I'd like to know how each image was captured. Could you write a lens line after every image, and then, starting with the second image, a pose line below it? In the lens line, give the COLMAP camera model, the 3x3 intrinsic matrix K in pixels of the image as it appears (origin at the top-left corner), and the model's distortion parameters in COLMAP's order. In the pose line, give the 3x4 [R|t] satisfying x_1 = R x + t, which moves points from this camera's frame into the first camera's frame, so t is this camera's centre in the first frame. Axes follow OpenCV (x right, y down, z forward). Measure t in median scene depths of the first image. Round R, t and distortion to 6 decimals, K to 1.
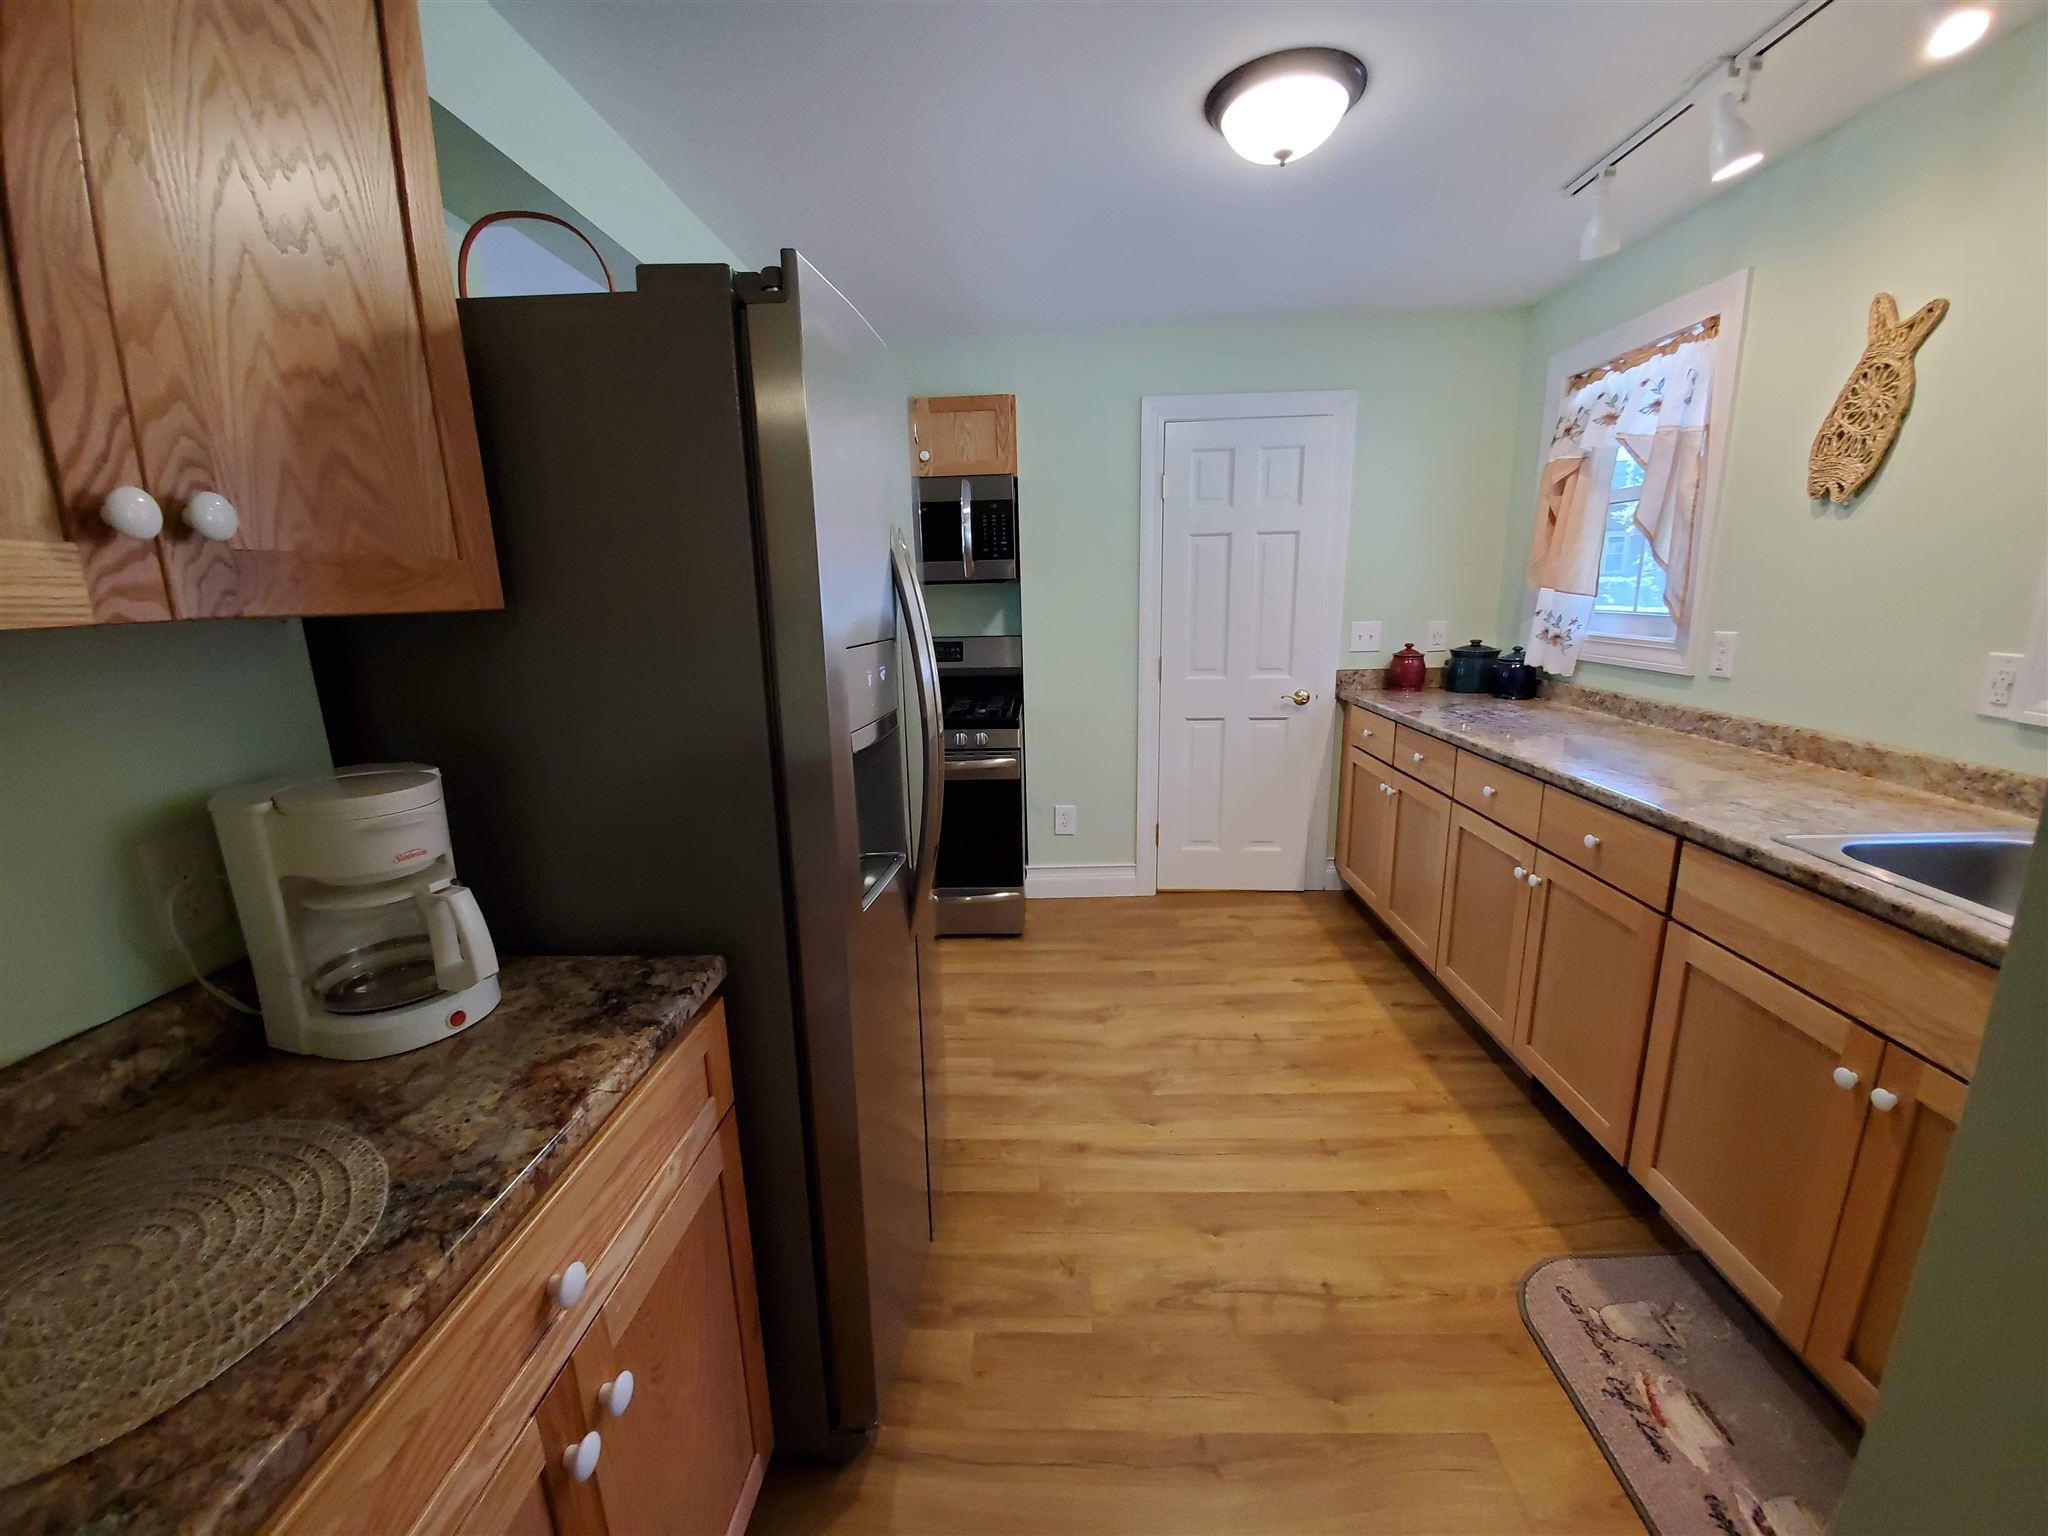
lens RADIAL K [[811.0, 0, 1024.3], [0, 811.0, 774.9], [0, 0, 1]] dist [0.010111, -0.014679]
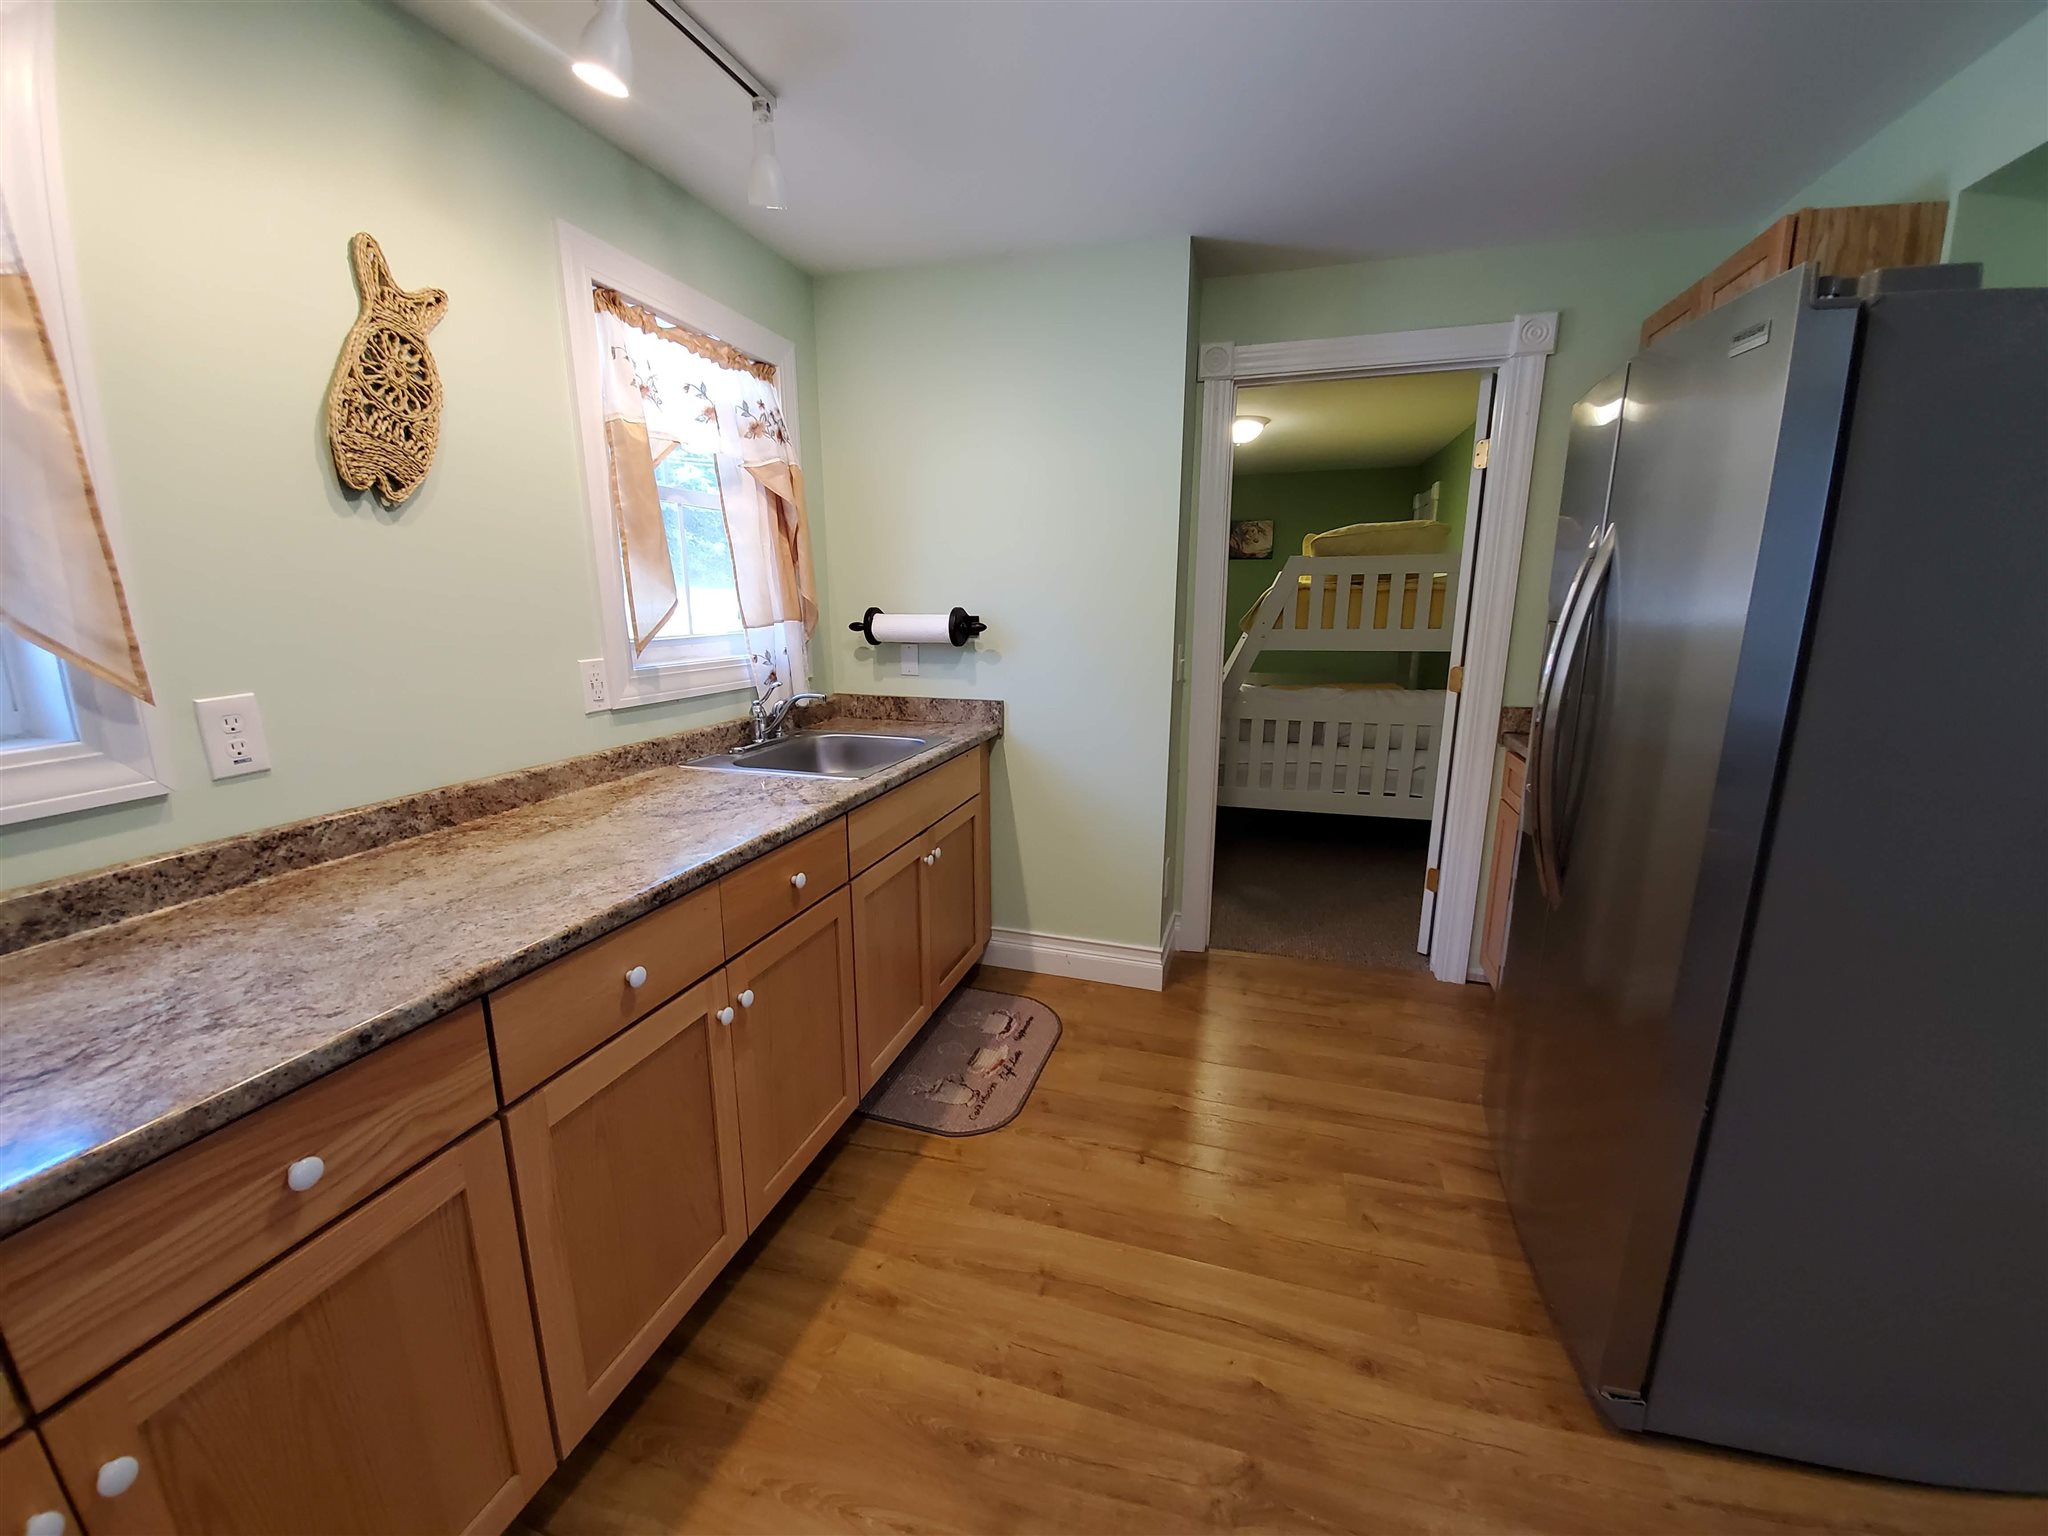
lens RADIAL K [[811.0, 0, 1024.3], [0, 811.0, 774.9], [0, 0, 1]] dist [0.010111, -0.014679]
pose [[-0.967636, -0.028301, 0.250760, 0.197129], [0.081691, 0.905055, 0.417376, -0.335537], [-0.238763, 0.424353, -0.873451, 1.466032]]
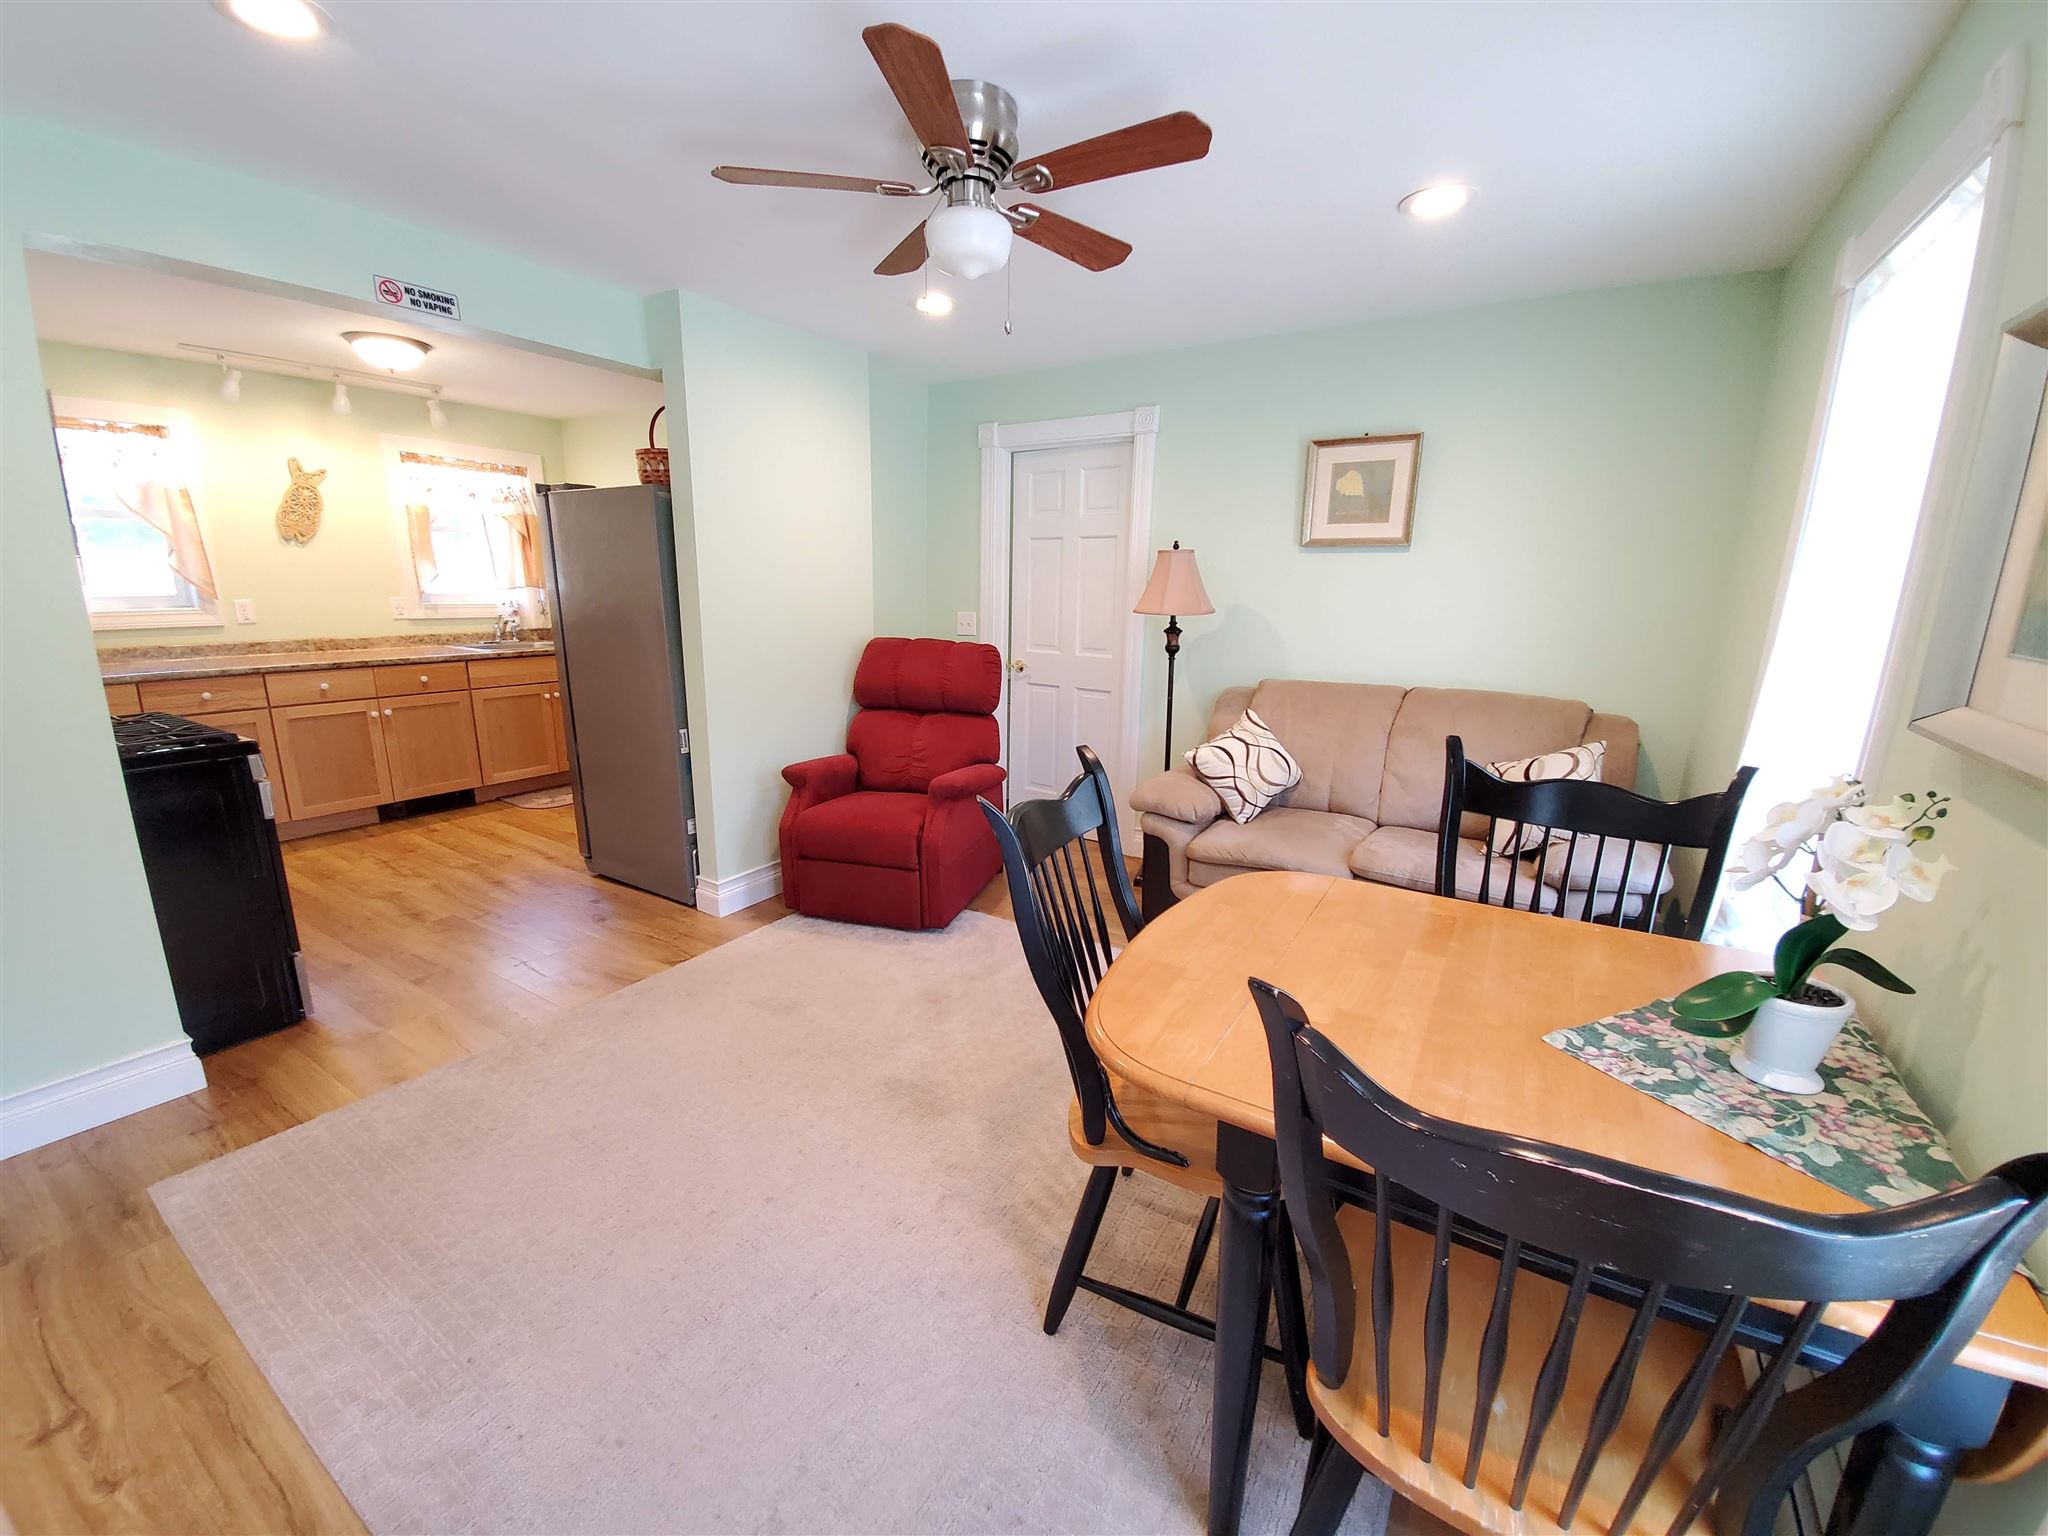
lens RADIAL K [[811.0, 0, 1024.3], [0, 811.0, 774.9], [0, 0, 1]] dist [0.010111, -0.014679]
pose [[-0.869869, -0.105129, 0.481951, -1.850782], [0.114558, 0.907260, 0.404667, -0.387716], [-0.479797, 0.407219, -0.777154, 1.885663]]
